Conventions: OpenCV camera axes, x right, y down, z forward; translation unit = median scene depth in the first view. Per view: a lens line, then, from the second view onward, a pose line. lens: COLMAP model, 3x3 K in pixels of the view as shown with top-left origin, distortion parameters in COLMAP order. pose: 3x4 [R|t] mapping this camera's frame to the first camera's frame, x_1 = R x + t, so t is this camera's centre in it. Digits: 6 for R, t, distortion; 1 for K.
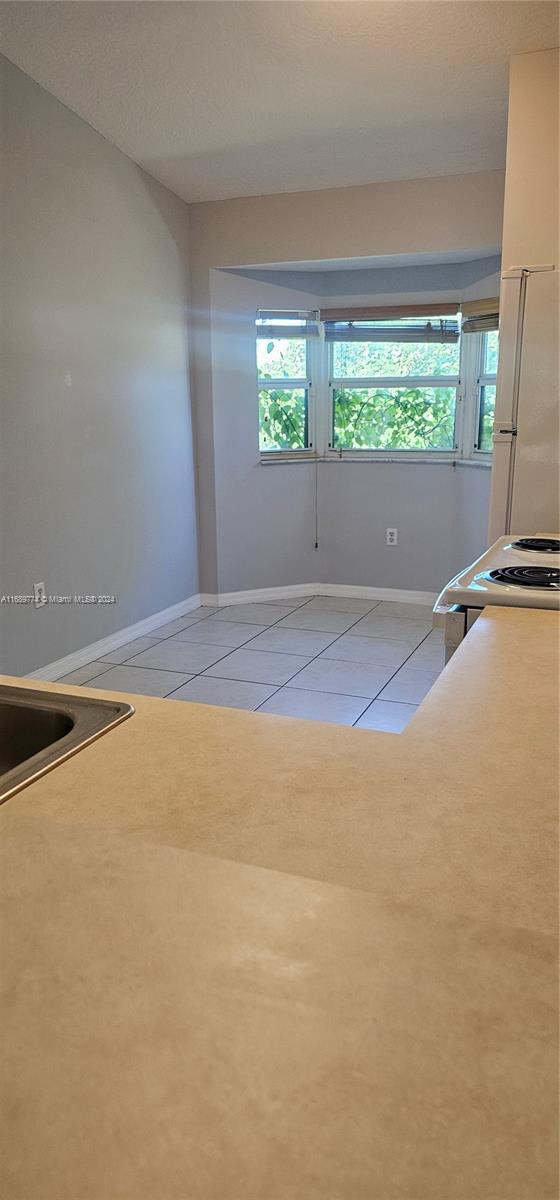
lens RADIAL K [[792.0, 0, 280.0], [0, 792.0, 600.0], [0, 0, 1]] dist [0.083021, -0.113150]
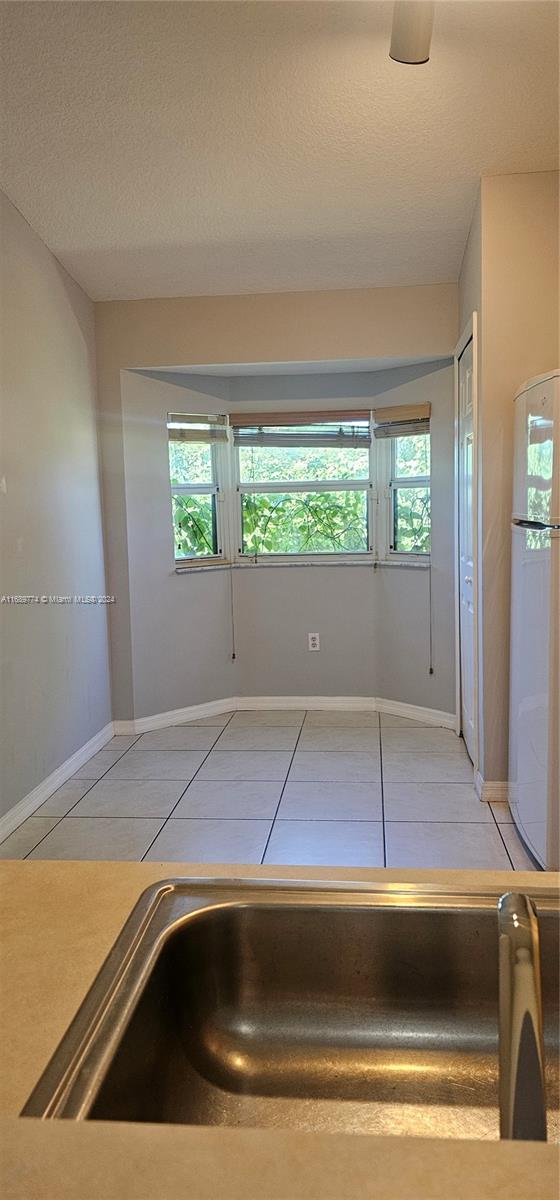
lens RADIAL K [[792.0, 0, 280.0], [0, 792.0, 600.0], [0, 0, 1]] dist [0.083021, -0.113150]
pose [[0.958106, -0.050730, 0.281886, -0.170074], [0.087907, 0.988772, -0.120843, -0.018282], [-0.272591, 0.140560, 0.951807, 0.094199]]
